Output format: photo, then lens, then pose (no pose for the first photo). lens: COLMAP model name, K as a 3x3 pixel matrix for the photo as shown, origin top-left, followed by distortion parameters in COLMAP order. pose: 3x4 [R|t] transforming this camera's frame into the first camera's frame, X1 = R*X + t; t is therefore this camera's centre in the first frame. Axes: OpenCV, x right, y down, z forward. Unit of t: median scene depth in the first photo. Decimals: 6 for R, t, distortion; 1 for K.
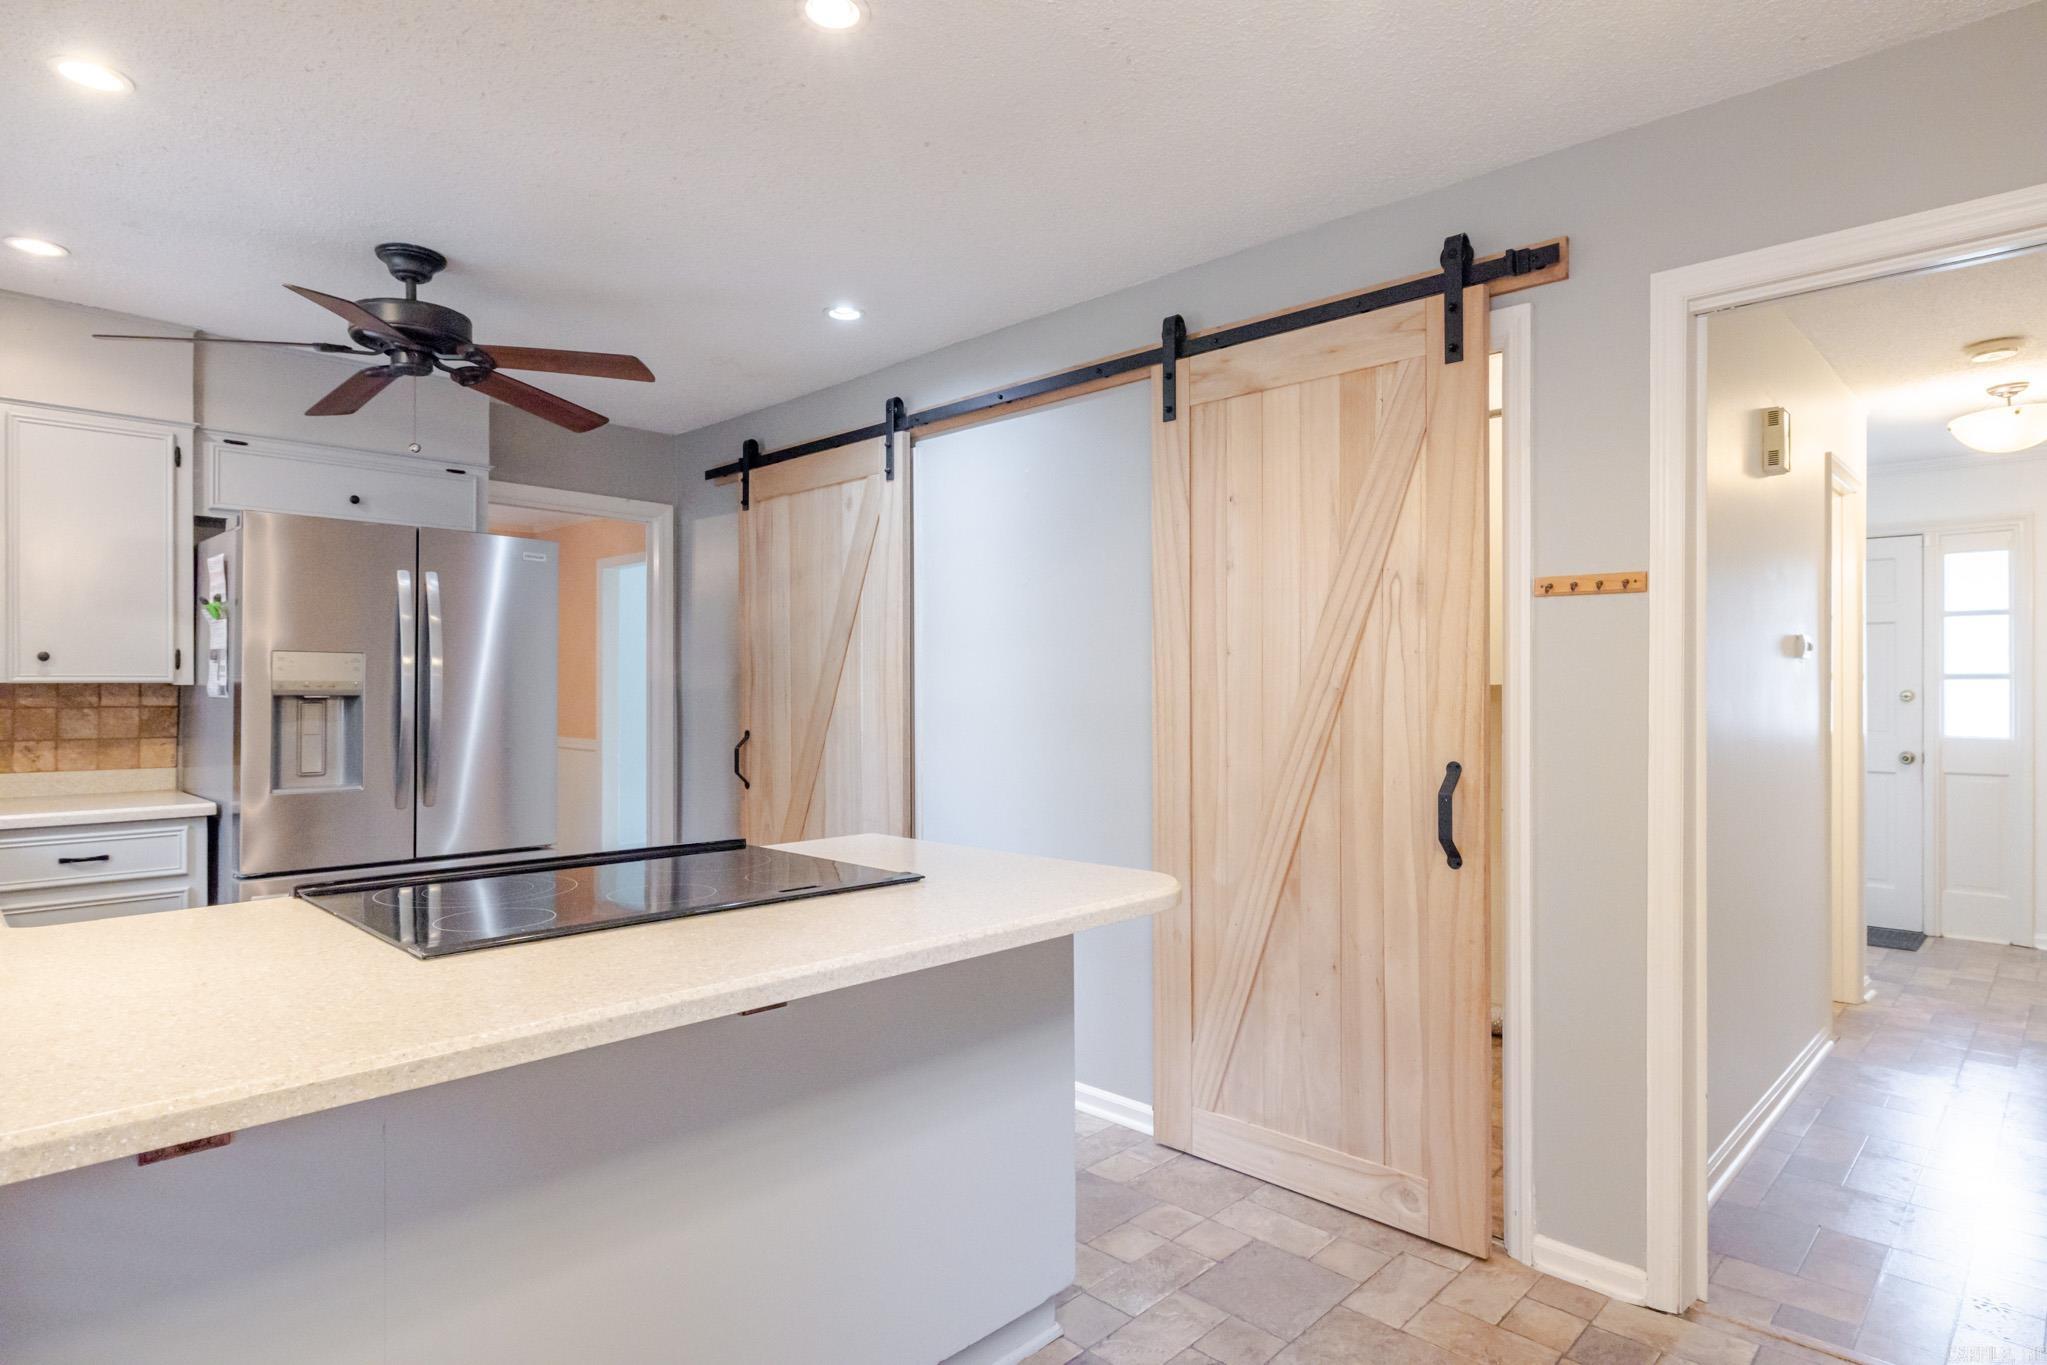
lens RADIAL K [[1113.7, 0, 1036.6], [0, 1113.7, 693.5], [0, 0, 1]] dist [-0.001775, 0.001620]
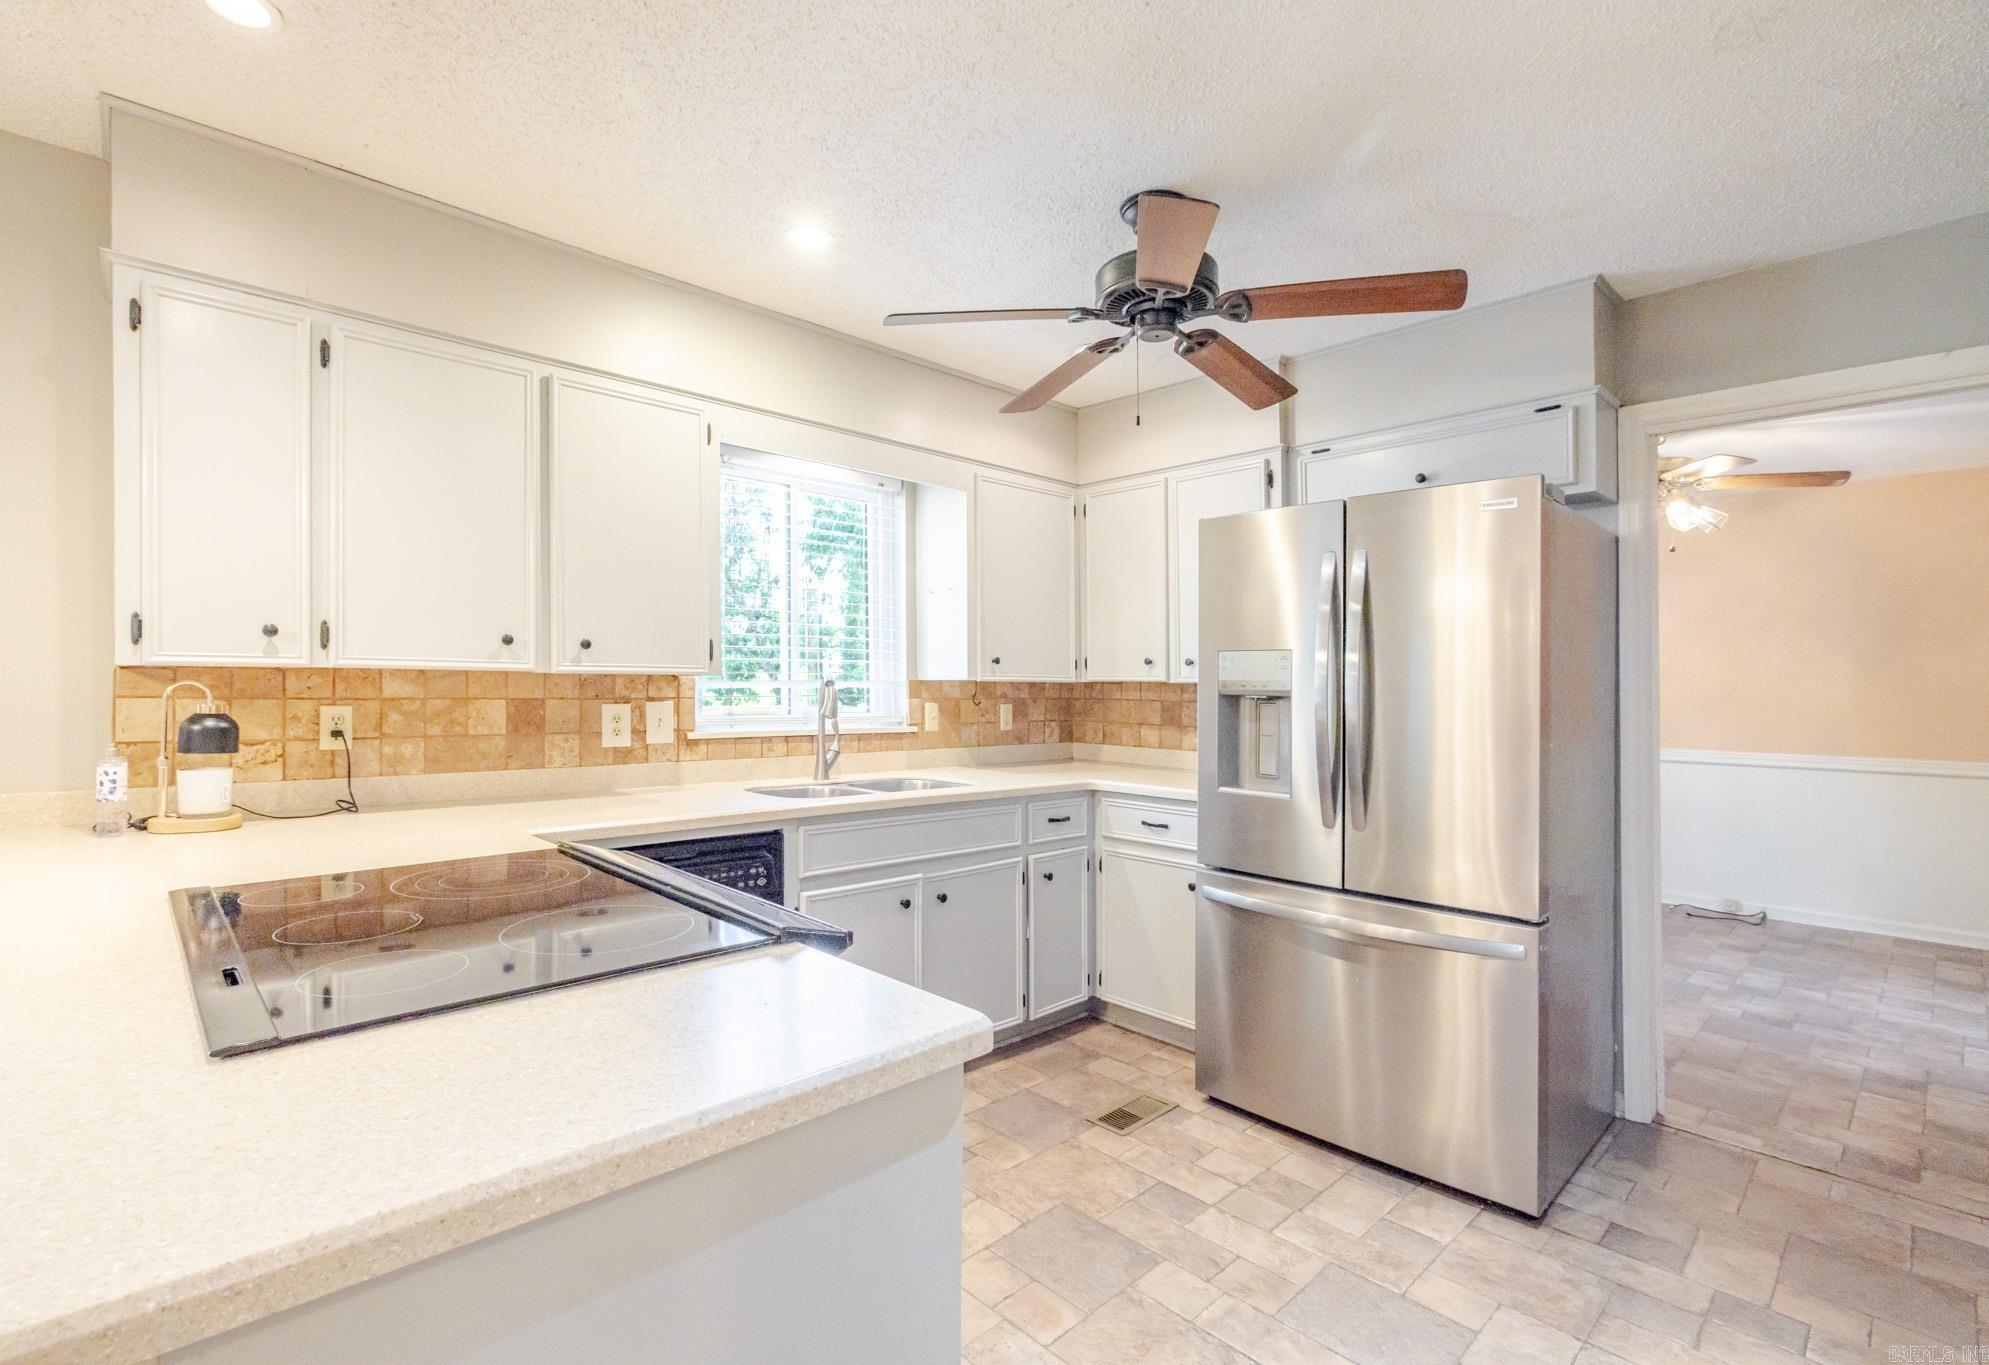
lens RADIAL K [[915.5, 0, 960.2], [0, 915.5, 681.8], [0, 0, 1]] dist [-0.008156, 0.002161]
pose [[-0.061711, -0.003873, -0.998087, 0.152725], [-0.015626, 0.999874, -0.002913, -0.003228], [0.997972, 0.015416, -0.061763, 0.732476]]
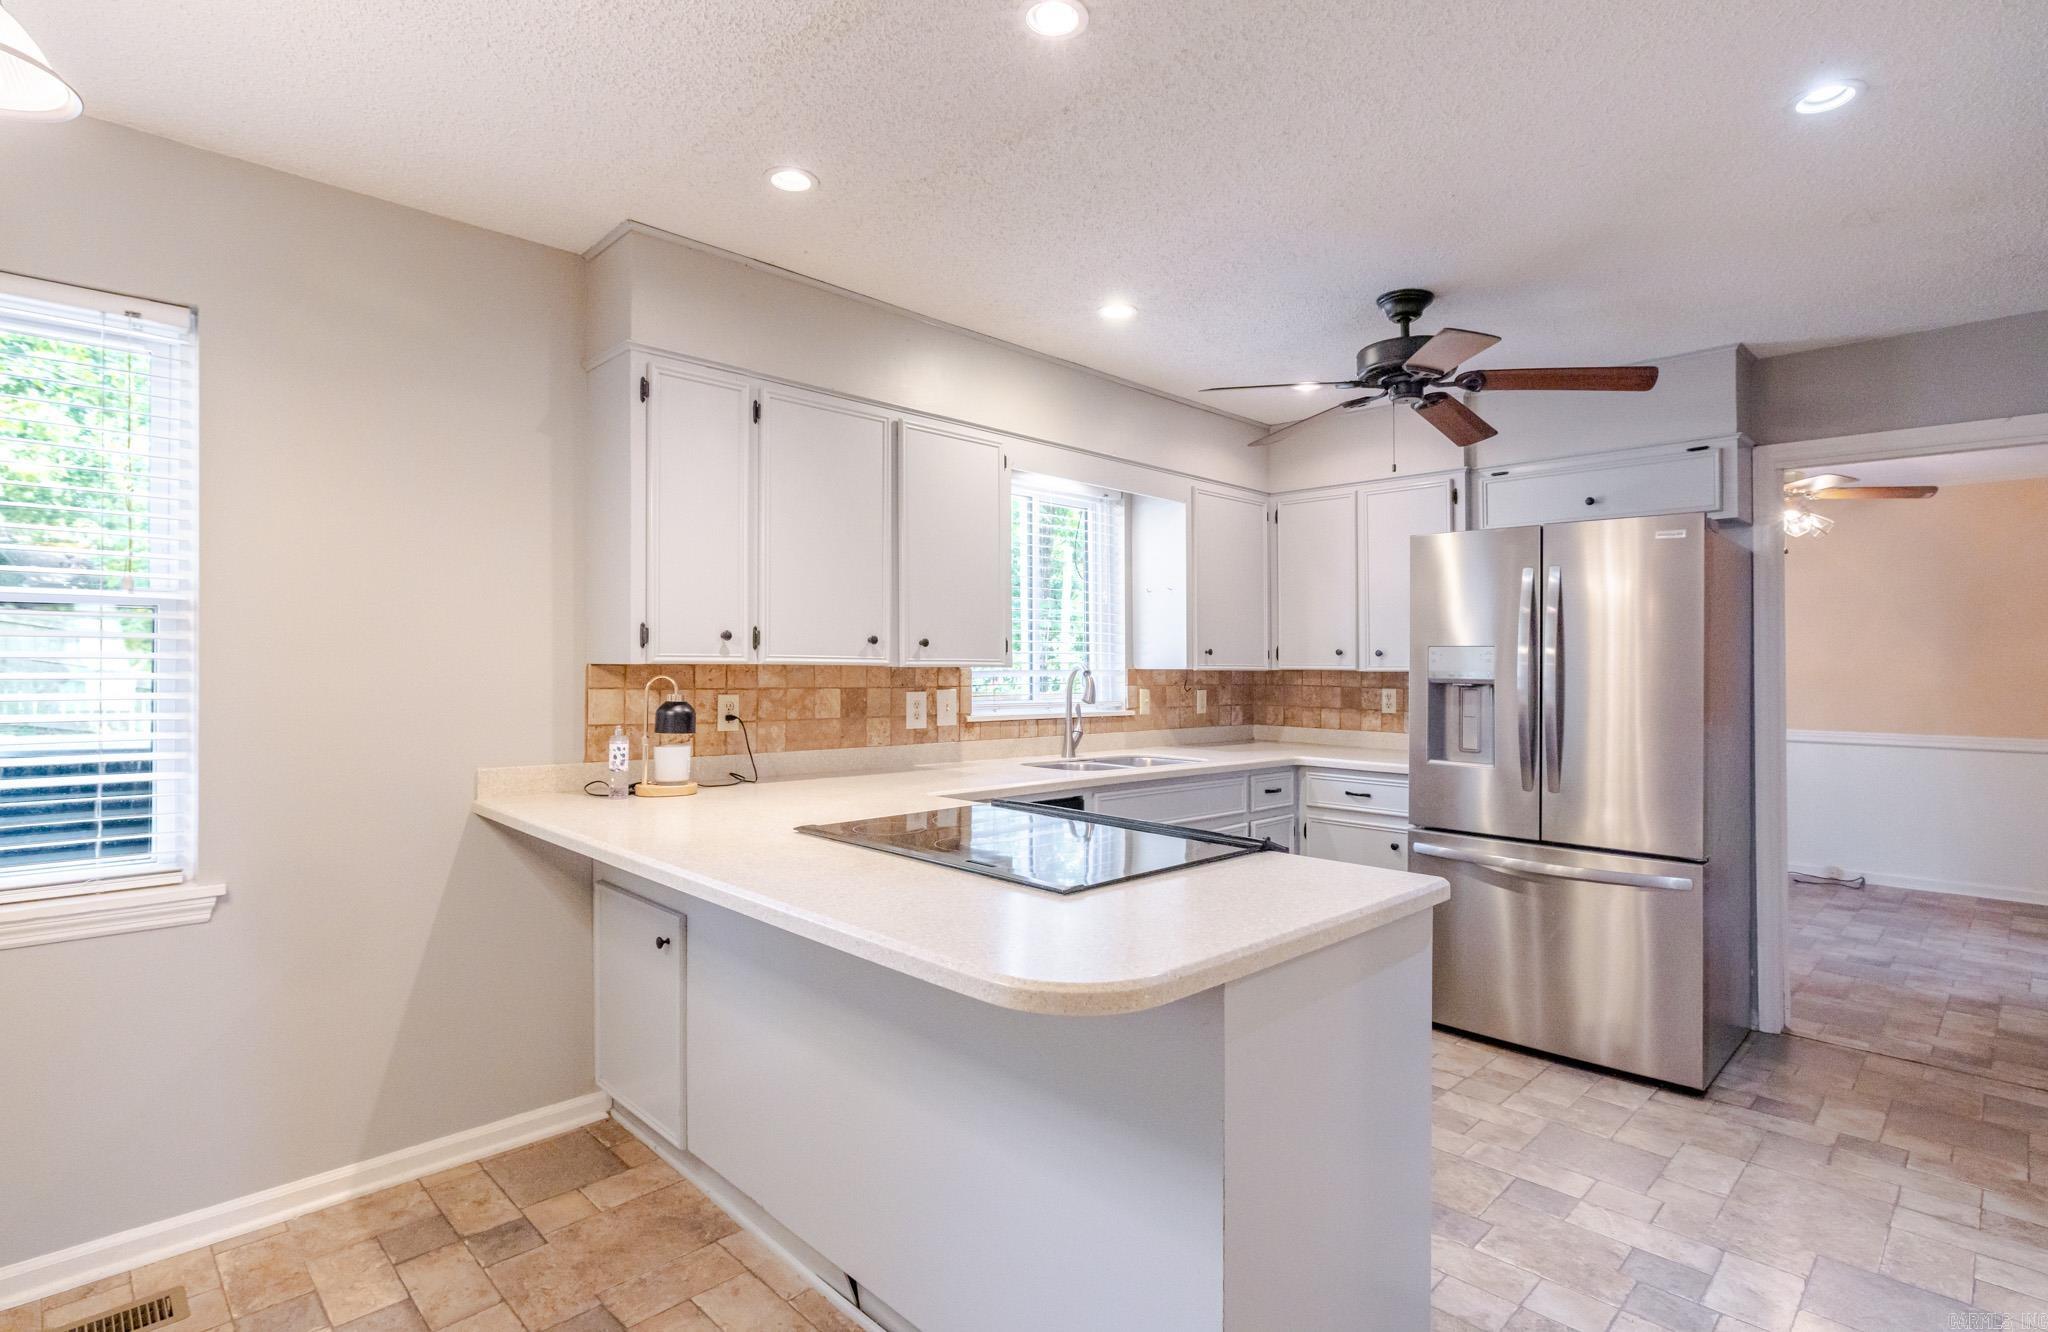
lens RADIAL K [[997.3, 0, 1043.1], [0, 997.3, 662.4], [0, 0, 1]] dist [-0.005404, 0.001843]
pose [[-0.021600, -0.004074, -0.999758, 0.381734], [-0.013676, 0.999899, -0.003779, -0.009310], [0.999673, 0.013591, -0.021654, 0.537272]]
